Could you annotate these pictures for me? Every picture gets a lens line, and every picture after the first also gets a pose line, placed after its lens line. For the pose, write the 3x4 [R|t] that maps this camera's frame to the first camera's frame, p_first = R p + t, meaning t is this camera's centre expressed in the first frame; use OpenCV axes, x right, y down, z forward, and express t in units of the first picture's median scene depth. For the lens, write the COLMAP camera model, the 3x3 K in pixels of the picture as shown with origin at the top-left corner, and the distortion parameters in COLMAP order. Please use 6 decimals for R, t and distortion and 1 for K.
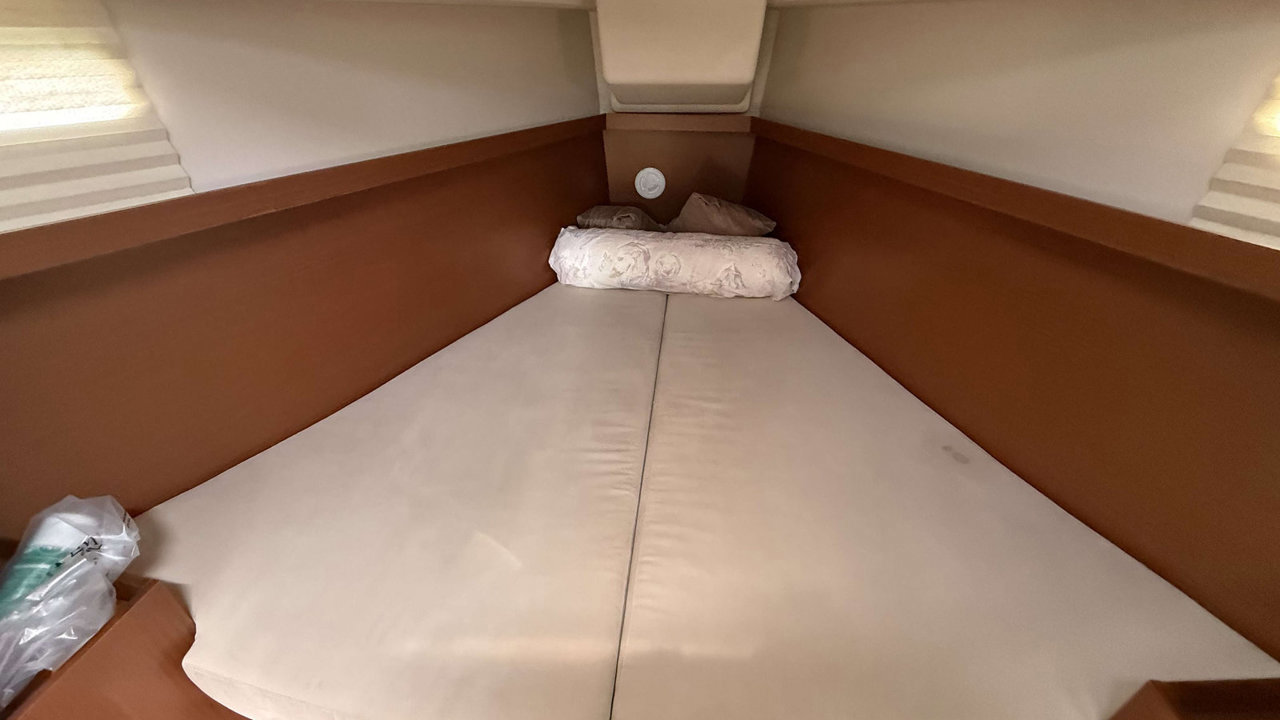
lens RADIAL K [[510.8, 0, 640.0], [0, 510.8, 360.0], [0, 0, 1]] dist [0.002023, 0.000047]
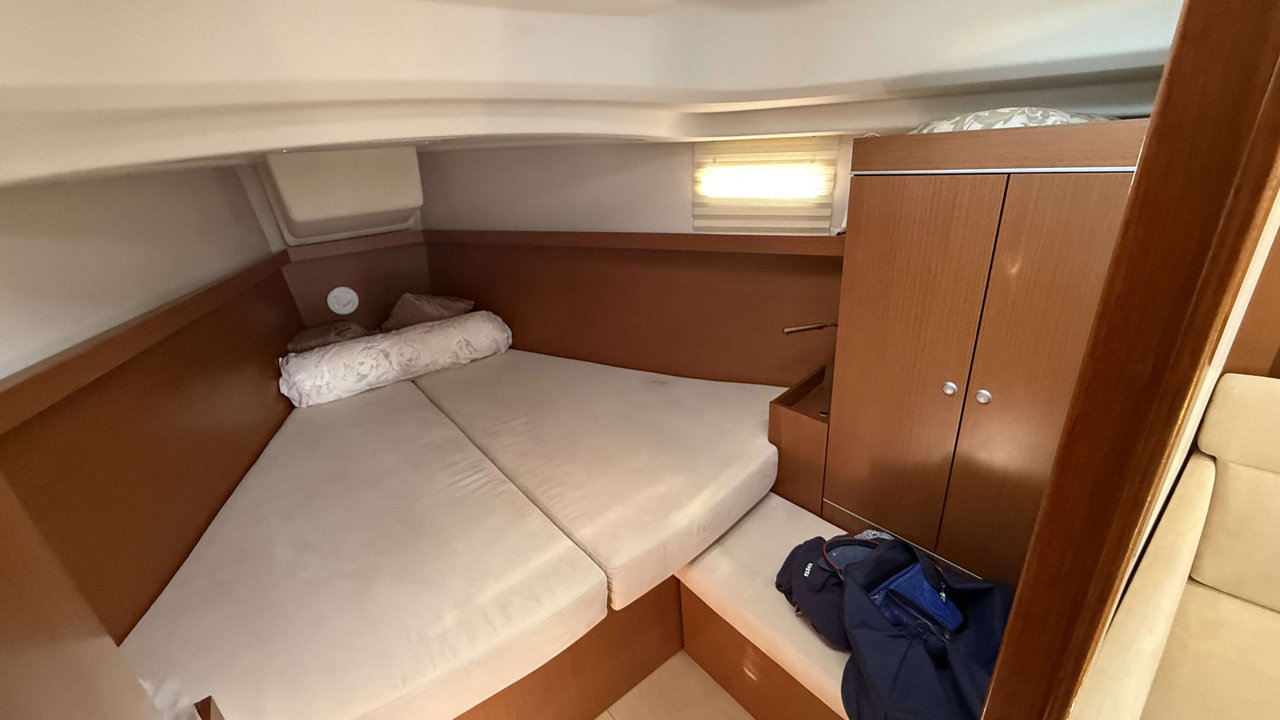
lens RADIAL K [[510.8, 0, 640.0], [0, 510.8, 360.0], [0, 0, 1]] dist [0.002023, 0.000047]
pose [[0.712595, -0.316043, 0.626359, -0.299682], [0.427071, 0.903725, -0.029875, 0.086561], [-0.556614, 0.288788, 0.778962, -0.201868]]
